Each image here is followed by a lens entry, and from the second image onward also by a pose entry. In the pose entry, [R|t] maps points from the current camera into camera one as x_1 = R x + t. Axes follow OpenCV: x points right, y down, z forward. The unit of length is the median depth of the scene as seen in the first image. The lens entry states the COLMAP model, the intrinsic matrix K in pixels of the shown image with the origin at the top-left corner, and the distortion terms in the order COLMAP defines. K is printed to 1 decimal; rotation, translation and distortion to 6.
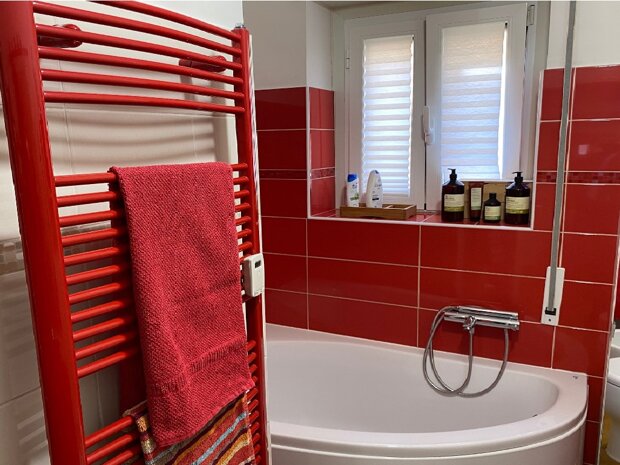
lens RADIAL K [[537.7, 0, 310.0], [0, 537.7, 232.5], [0, 0, 1]] dist [0.002667, -0.000835]
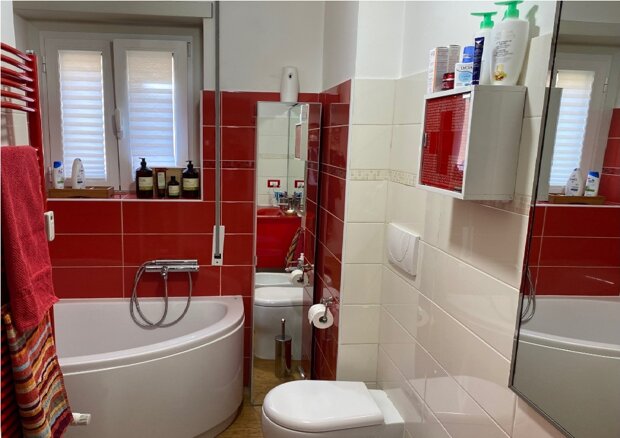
lens RADIAL K [[469.3, 0, 310.0], [0, 469.3, 219.0], [0, 0, 1]] dist [-0.001229, -0.003450]
pose [[0.788302, -0.067386, 0.611588, -0.125514], [0.066249, 0.997502, 0.024516, 0.030159], [-0.611712, 0.021191, 0.790797, -0.162067]]
